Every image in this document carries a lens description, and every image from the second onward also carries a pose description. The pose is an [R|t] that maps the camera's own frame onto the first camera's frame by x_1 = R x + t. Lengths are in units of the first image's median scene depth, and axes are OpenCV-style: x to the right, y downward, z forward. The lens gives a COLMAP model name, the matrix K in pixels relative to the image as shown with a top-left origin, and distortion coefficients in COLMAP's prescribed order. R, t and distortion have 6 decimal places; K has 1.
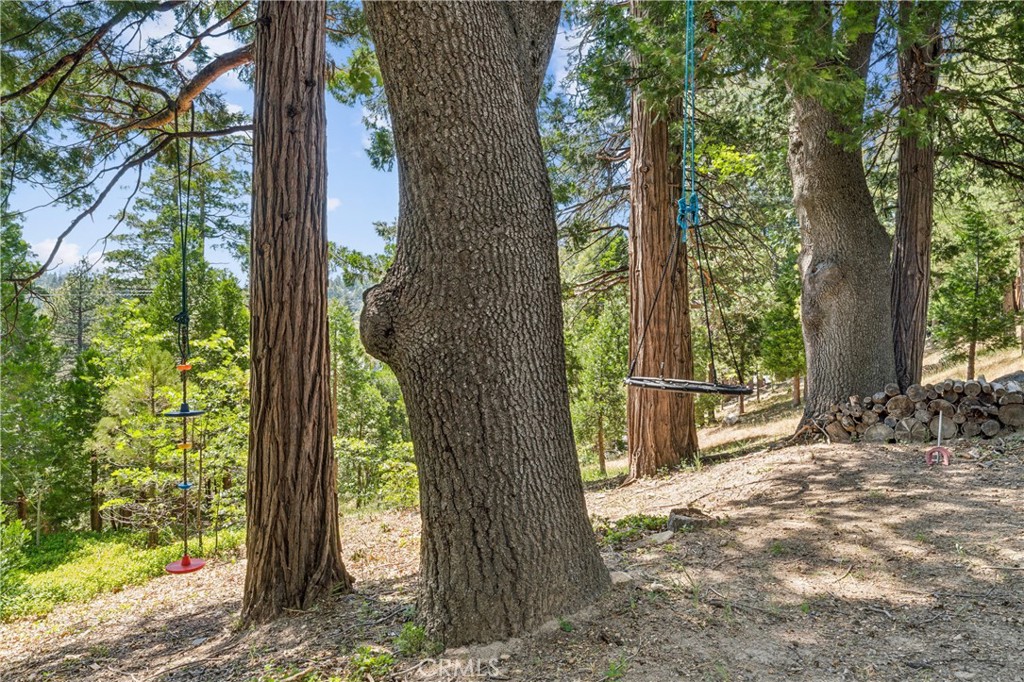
lens RADIAL K [[653.5, 0, 512.3], [0, 653.5, 343.4], [0, 0, 1]] dist [-0.000529, -0.000022]
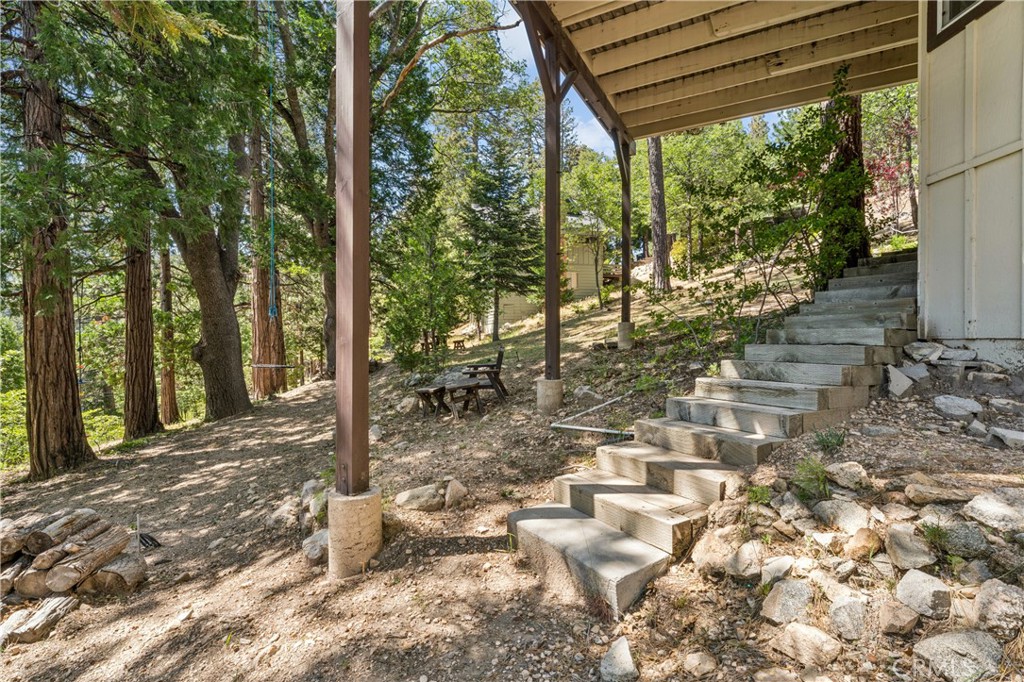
lens RADIAL K [[466.4, 0, 513.0], [0, 466.4, 340.3], [0, 0, 1]] dist [0.000515, 0.000022]
pose [[0.760687, -0.015458, 0.648934, -0.233215], [0.007277, 0.999857, 0.015288, -0.058439], [-0.649078, -0.006907, 0.760691, -1.071131]]
